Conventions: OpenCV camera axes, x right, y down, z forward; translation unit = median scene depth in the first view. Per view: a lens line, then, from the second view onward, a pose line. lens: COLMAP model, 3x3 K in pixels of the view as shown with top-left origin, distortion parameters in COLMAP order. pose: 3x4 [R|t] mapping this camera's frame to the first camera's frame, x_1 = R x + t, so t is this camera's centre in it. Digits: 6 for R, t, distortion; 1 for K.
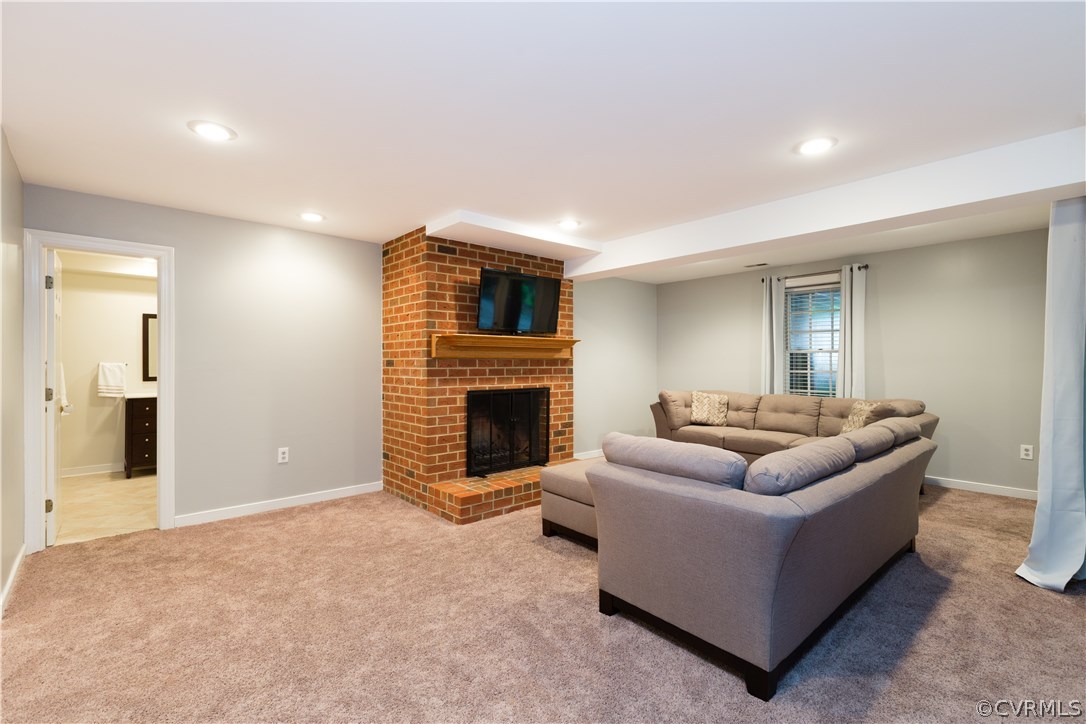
lens RADIAL K [[489.3, 0, 539.3], [0, 489.3, 359.3], [0, 0, 1]] dist [0.003365, 0.001225]
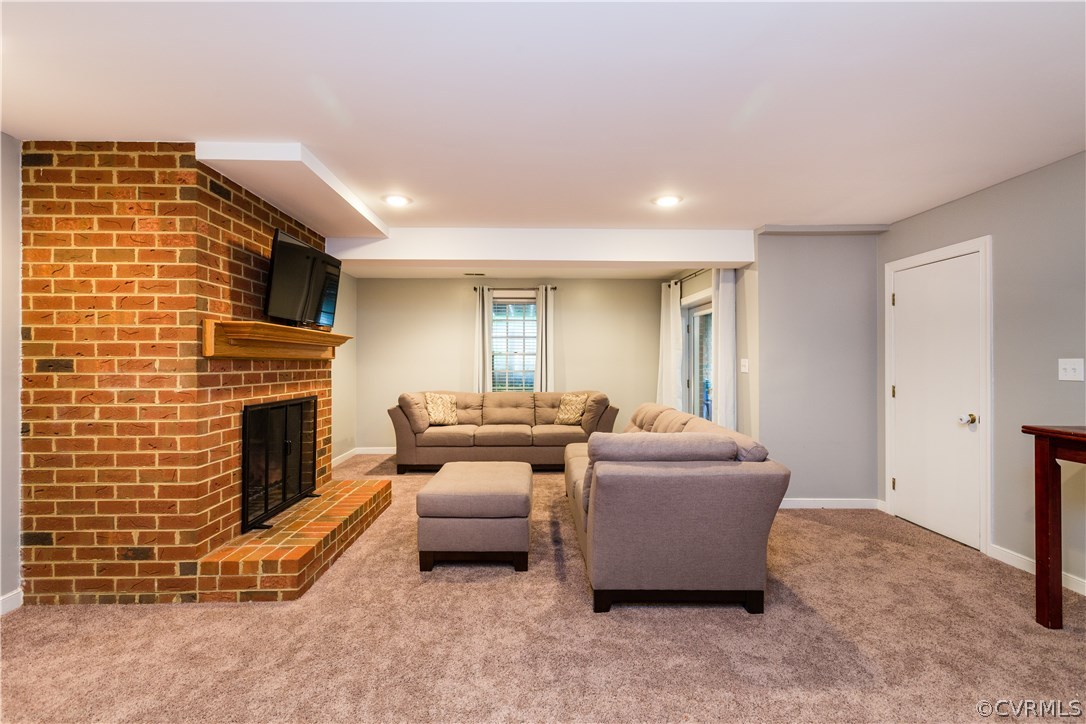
lens RADIAL K [[489.3, 0, 543.4], [0, 489.3, 361.3], [0, 0, 1]] dist [0.003365, 0.001225]
pose [[0.643222, 0.001822, 0.765677, -0.402379], [-0.002534, 0.999997, -0.000251, 0.001923], [-0.765675, -0.001779, 0.643225, 0.249166]]
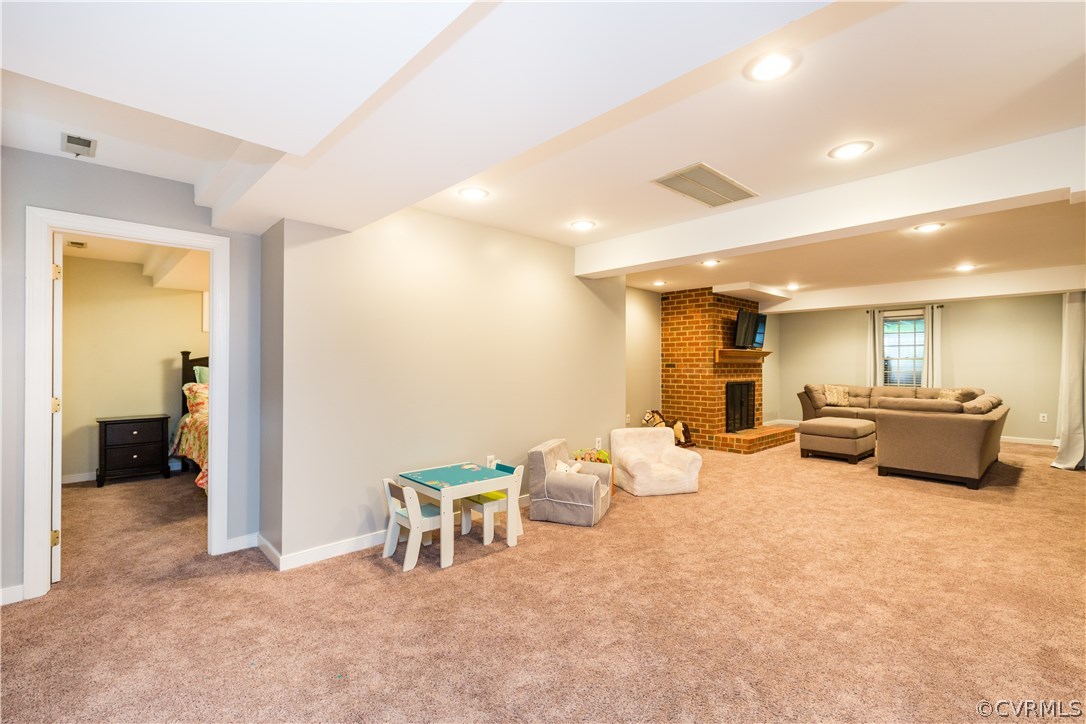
lens RADIAL K [[489.3, 0, 543.6], [0, 489.3, 361.0], [0, 0, 1]] dist [0.003365, 0.001225]
pose [[0.999387, 0.001804, 0.034974, -0.850589], [-0.001648, 0.999989, -0.004471, -0.000067], [-0.034982, 0.004410, 0.999378, -0.686844]]
